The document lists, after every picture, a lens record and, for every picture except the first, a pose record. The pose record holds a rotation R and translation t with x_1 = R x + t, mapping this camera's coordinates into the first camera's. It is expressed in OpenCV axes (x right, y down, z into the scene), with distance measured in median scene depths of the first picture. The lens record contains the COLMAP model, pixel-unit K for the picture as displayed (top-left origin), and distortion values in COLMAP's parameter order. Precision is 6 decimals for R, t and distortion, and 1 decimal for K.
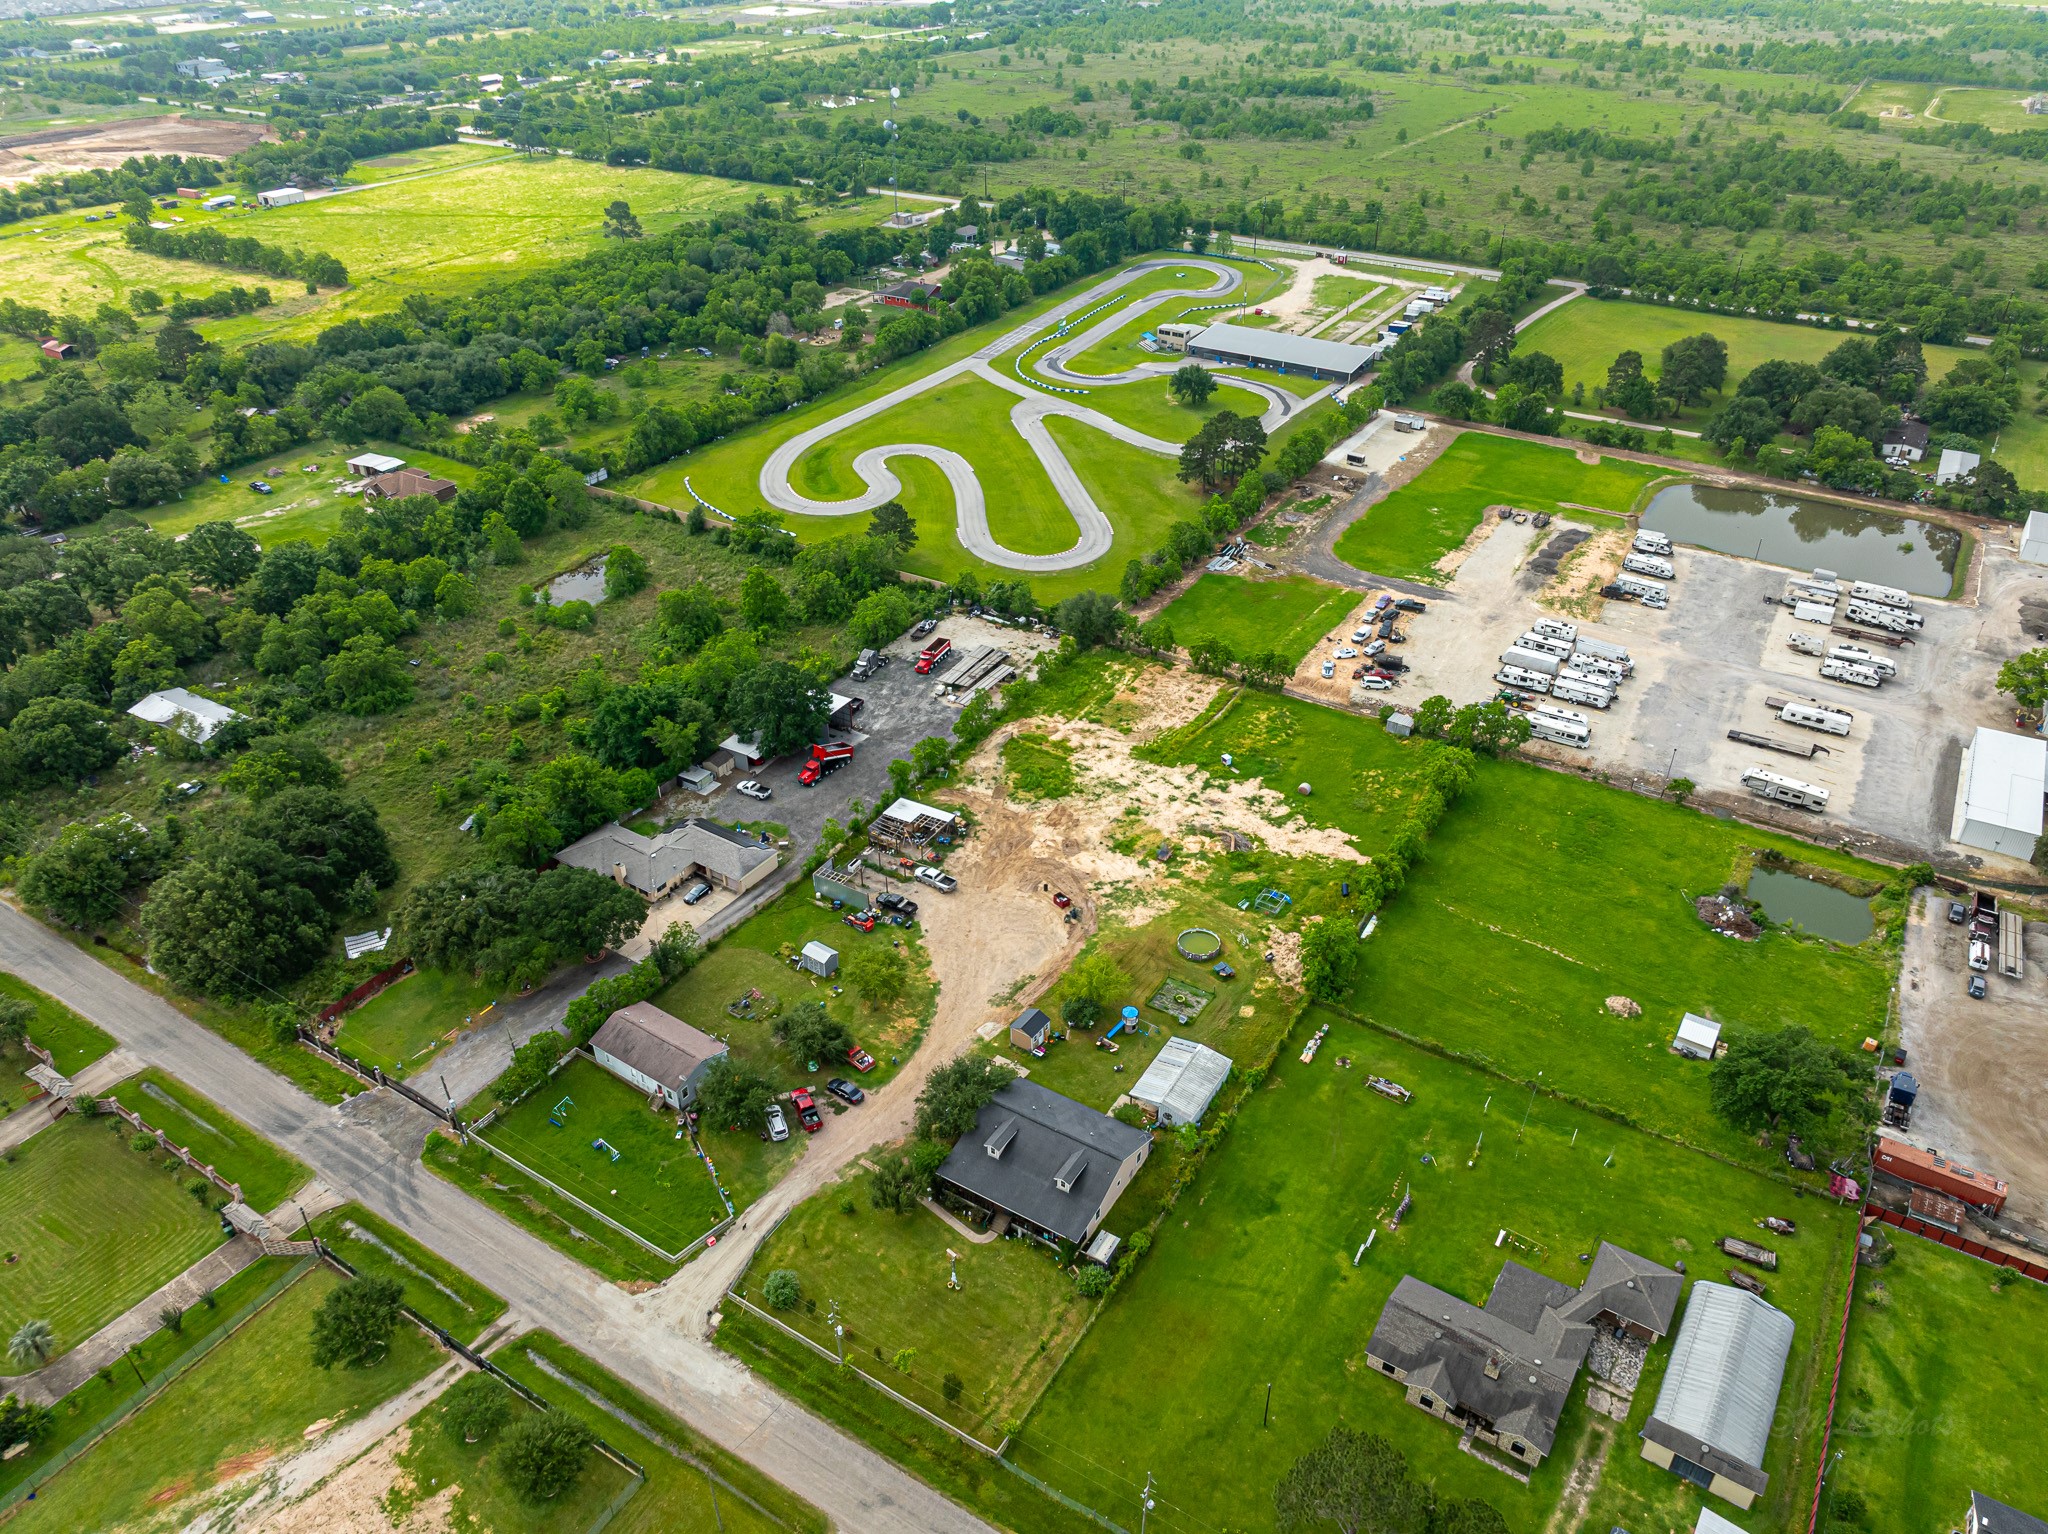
lens RADIAL K [[1433.3, 0, 1026.4], [0, 1433.3, 761.7], [0, 0, 1]] dist [-0.032100, 0.019887]
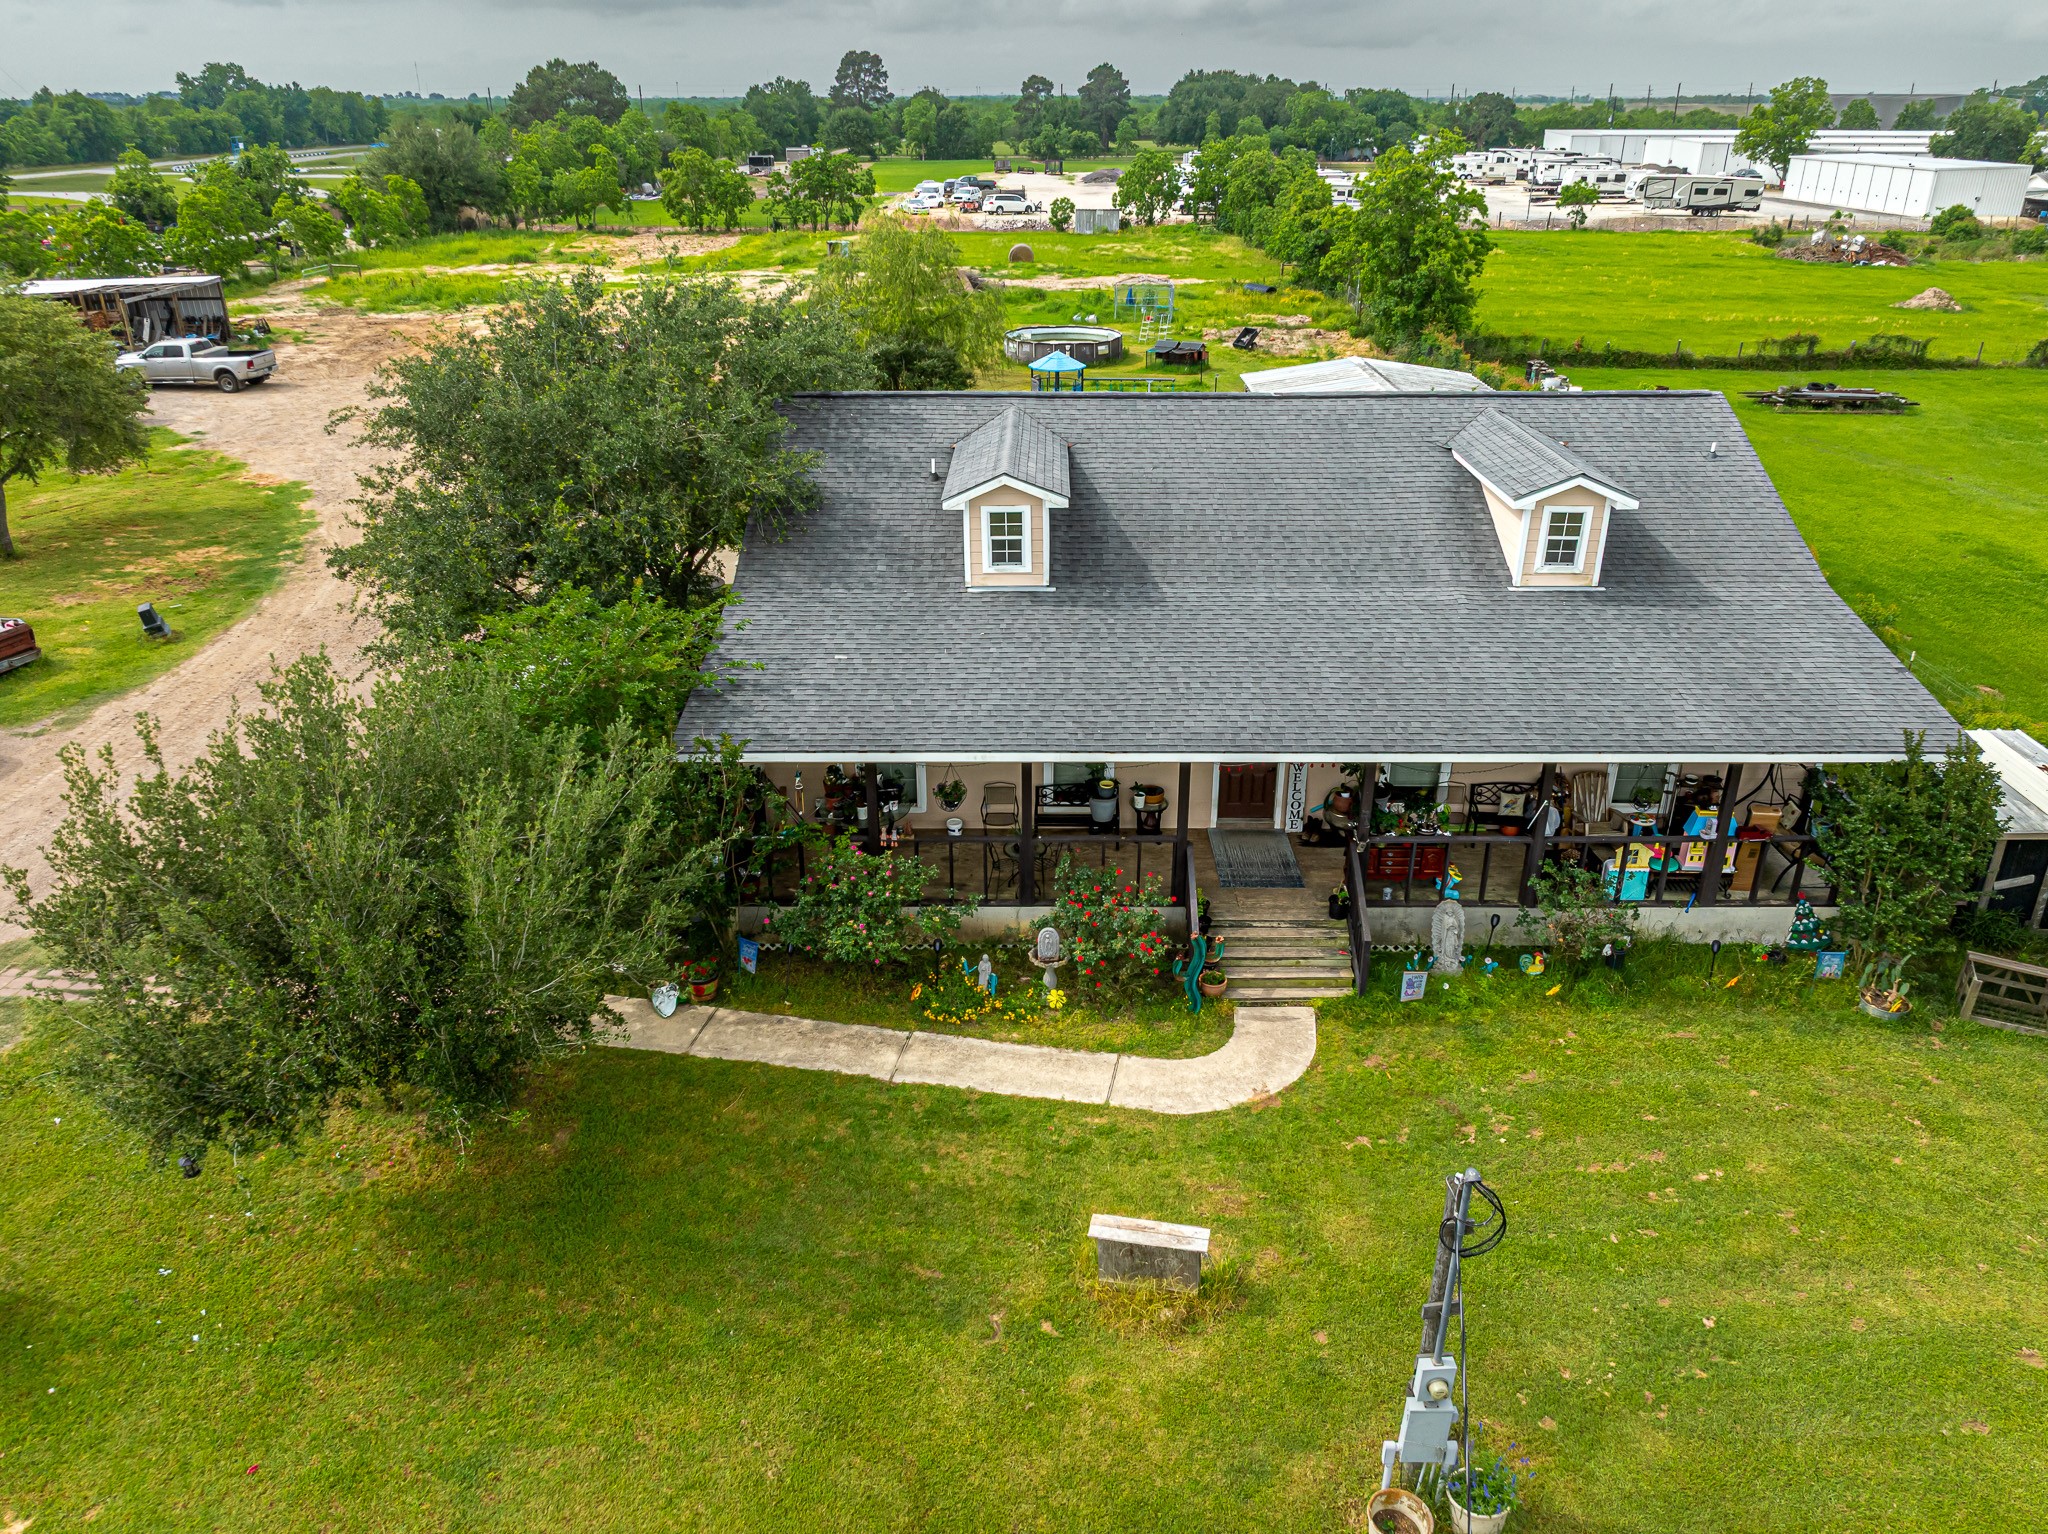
lens RADIAL K [[1433.3, 0, 1026.1], [0, 1433.3, 761.0], [0, 0, 1]] dist [-0.032100, 0.019887]
pose [[0.854700, -0.218328, 0.470978, -0.066293], [0.279470, 0.958083, -0.063033, 0.210511], [-0.437475, 0.185498, 0.879890, 0.605936]]
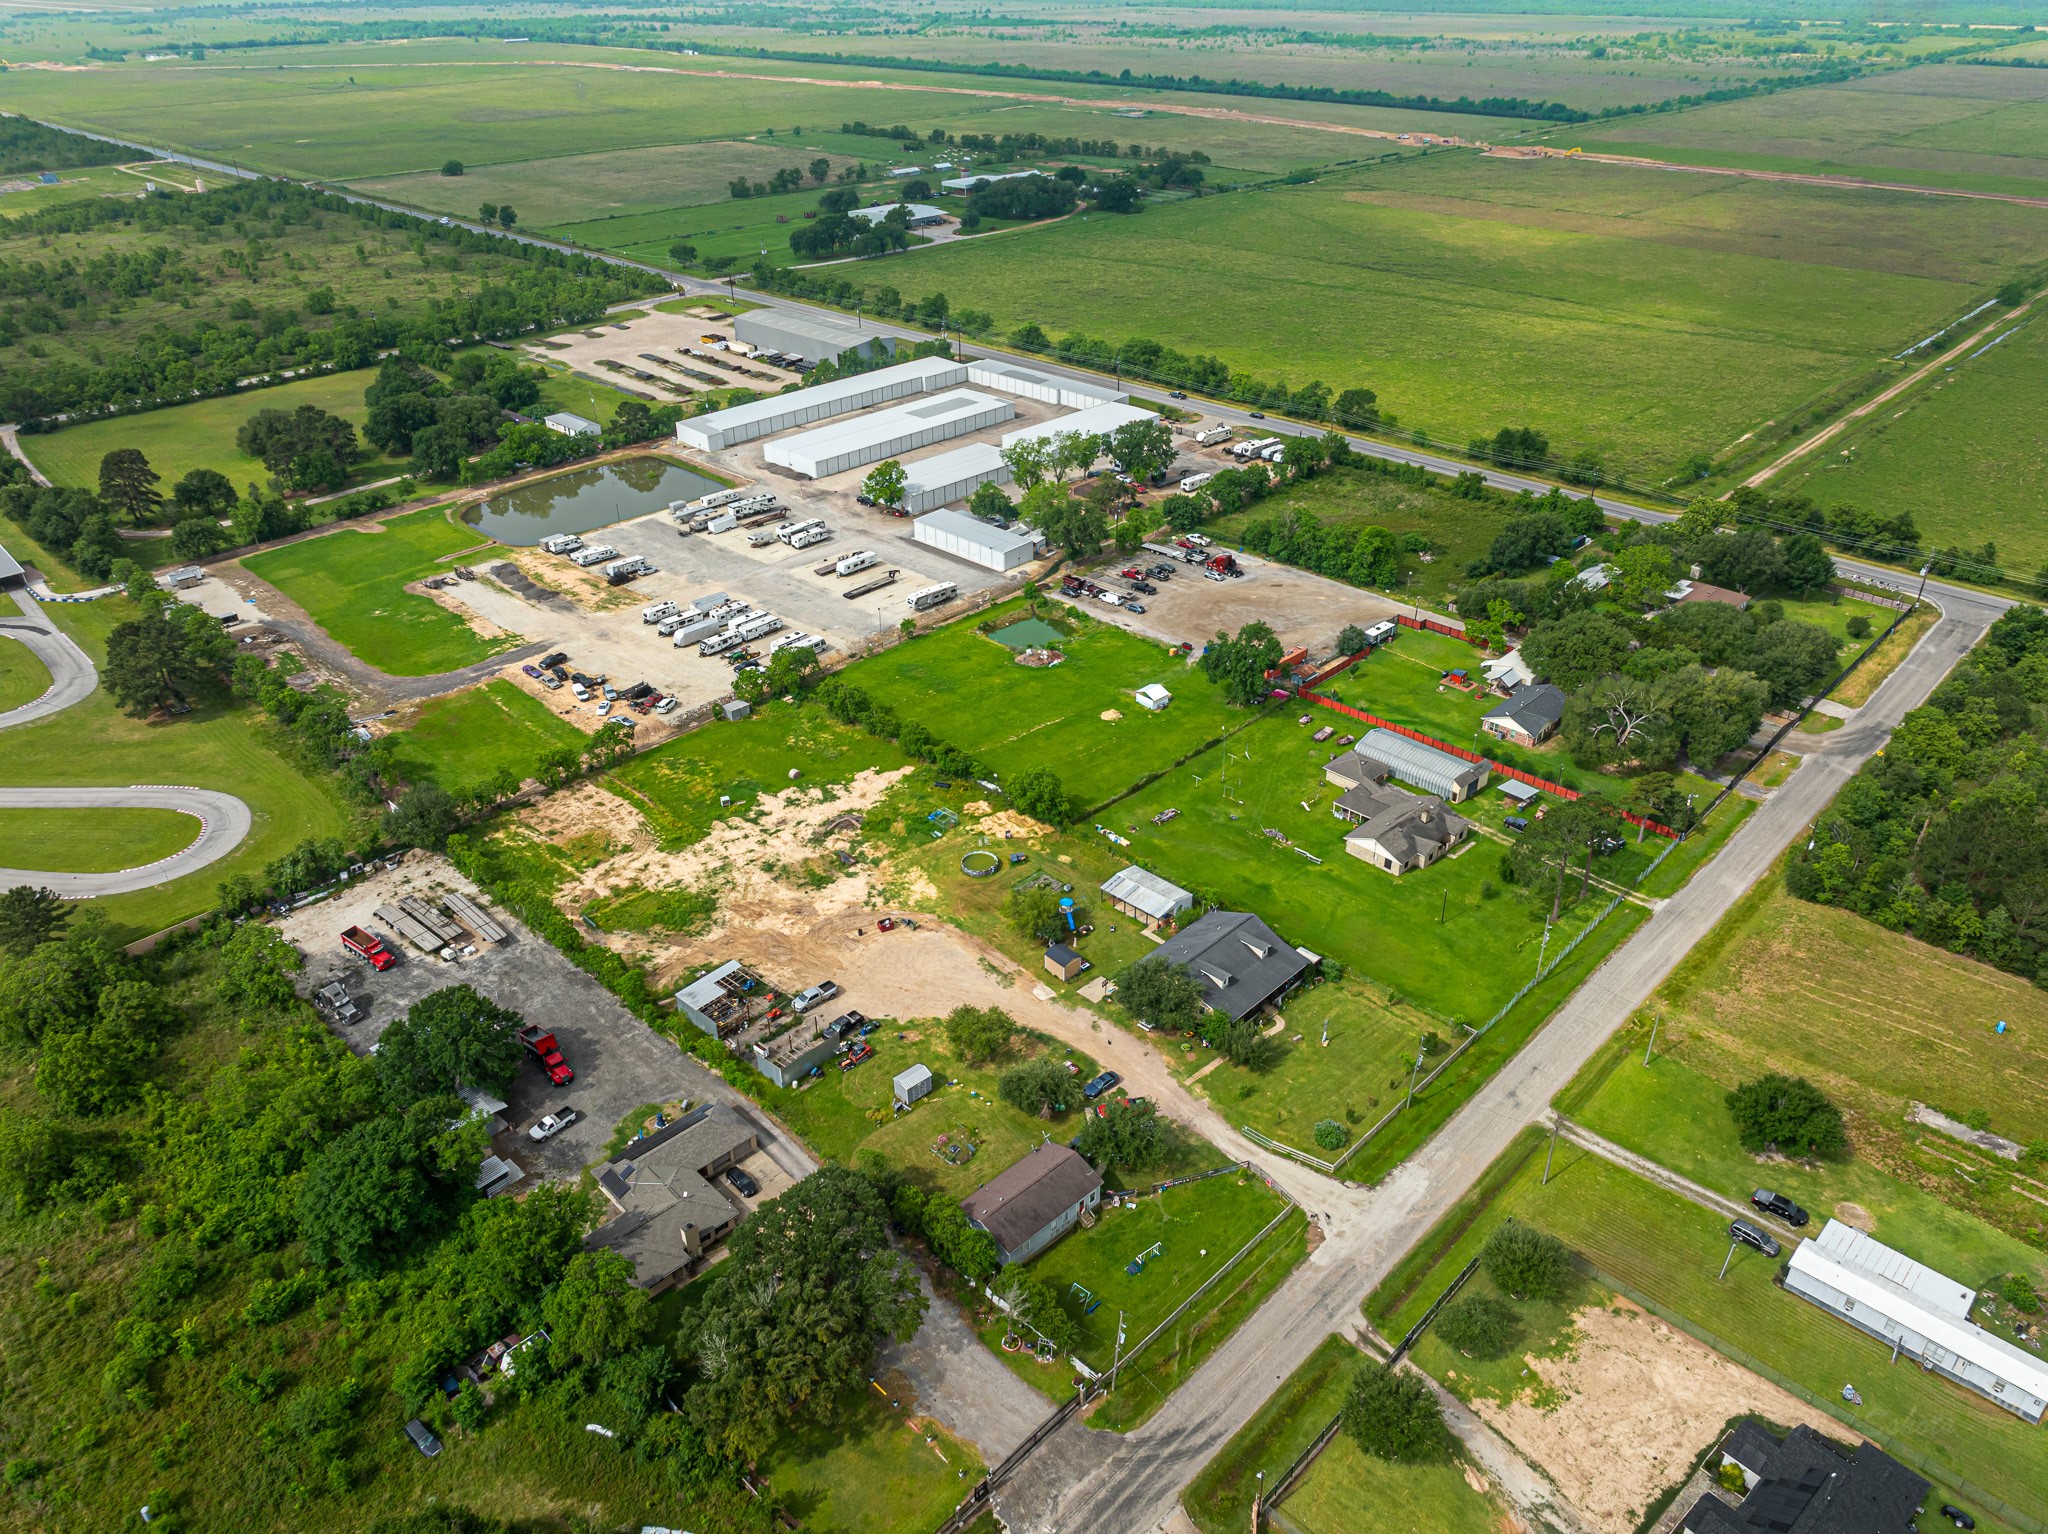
lens RADIAL K [[1433.3, 0, 1023.5], [0, 1433.3, 774.2], [0, 0, 1]] dist [-0.032100, 0.019887]
pose [[0.211504, -0.493935, 0.843383, -0.690238], [0.531619, 0.782231, 0.324802, -0.242893], [-0.820151, 0.379661, 0.428030, 0.383937]]
